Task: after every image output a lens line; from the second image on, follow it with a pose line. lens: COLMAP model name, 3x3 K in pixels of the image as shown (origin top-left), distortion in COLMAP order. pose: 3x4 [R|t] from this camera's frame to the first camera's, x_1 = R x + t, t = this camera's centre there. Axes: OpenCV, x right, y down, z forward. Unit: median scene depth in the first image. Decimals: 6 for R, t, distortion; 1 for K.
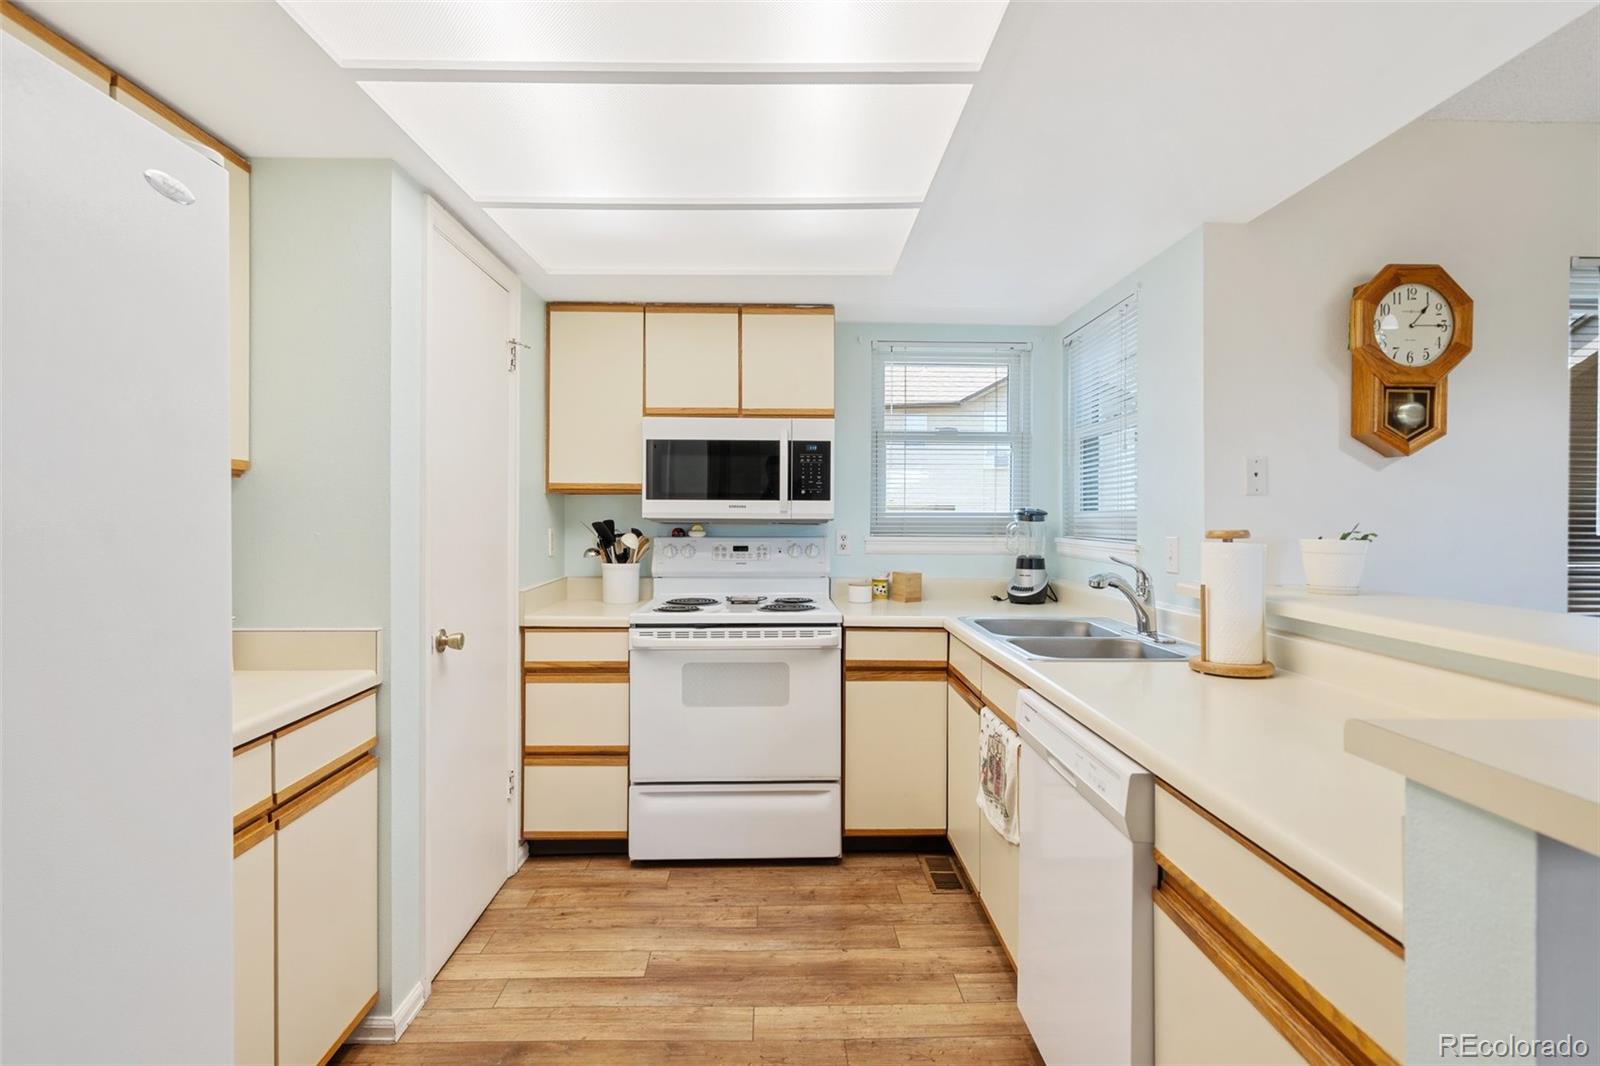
lens RADIAL K [[756.8, 0, 802.4], [0, 756.8, 525.4], [0, 0, 1]] dist [-0.003313, 0.000333]
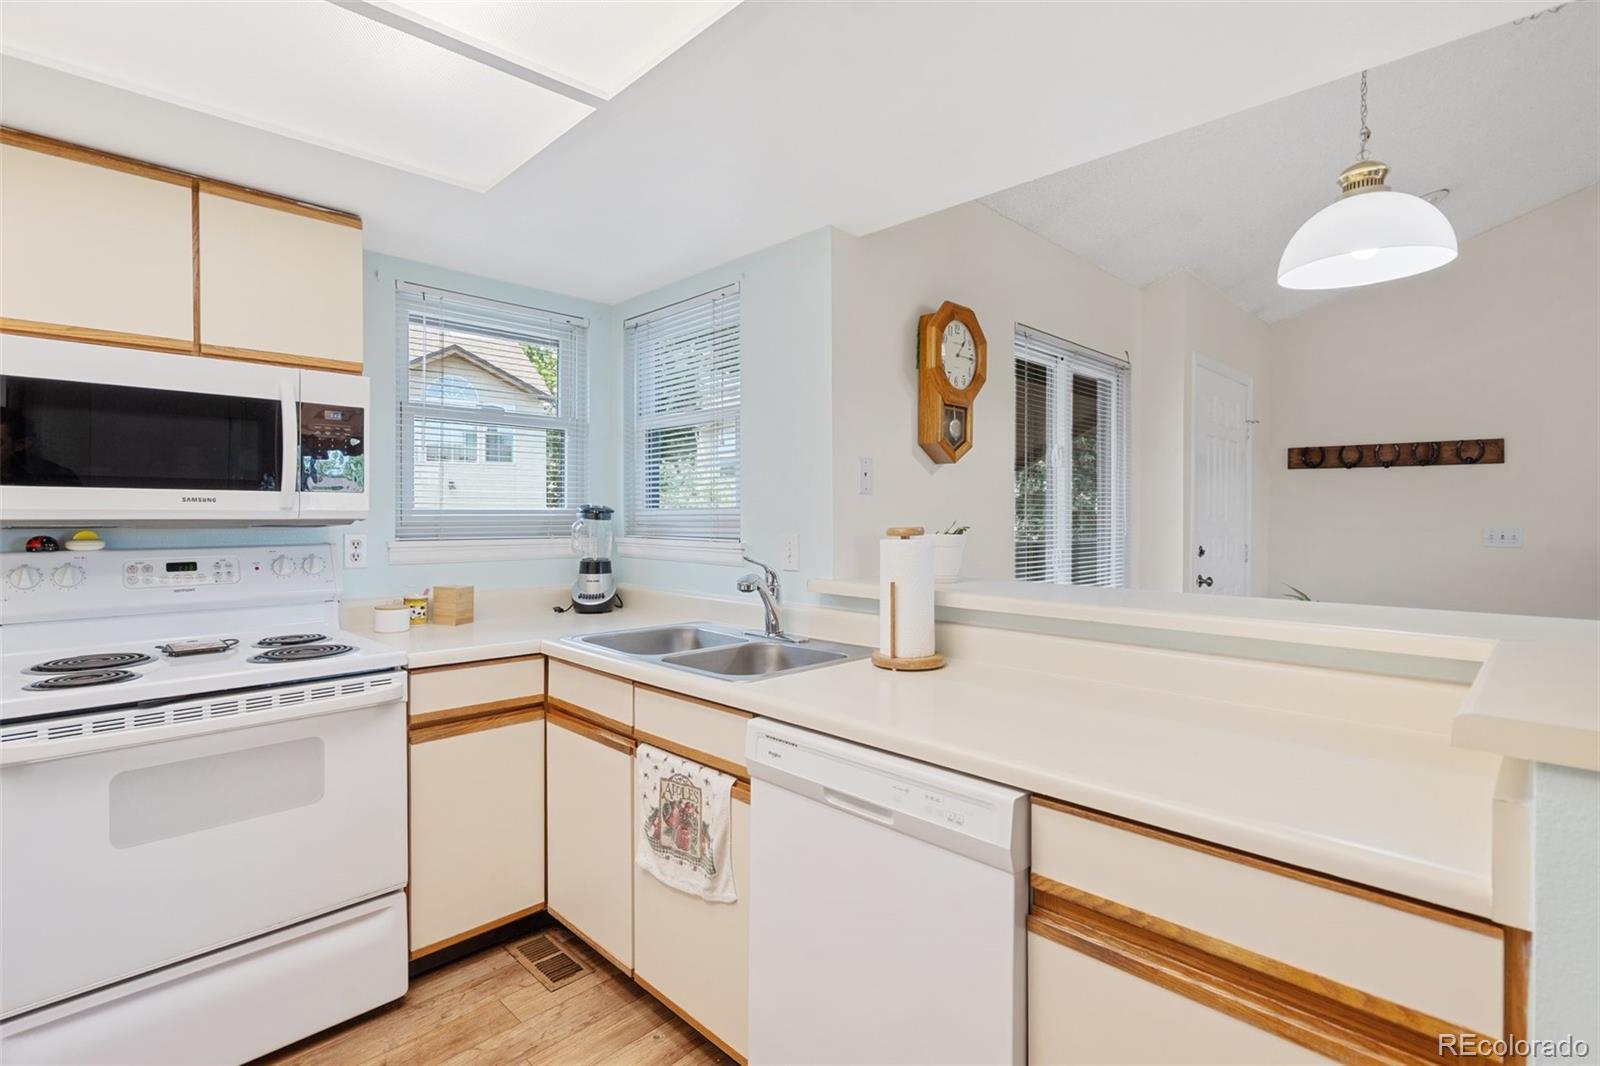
lens RADIAL K [[756.8, 0, 797.1], [0, 756.8, 524.3], [0, 0, 1]] dist [-0.003313, 0.000333]
pose [[0.730443, -0.011555, 0.682876, -0.164071], [0.010406, 0.999929, 0.005789, -0.003559], [-0.682894, 0.002877, 0.730512, 0.231589]]
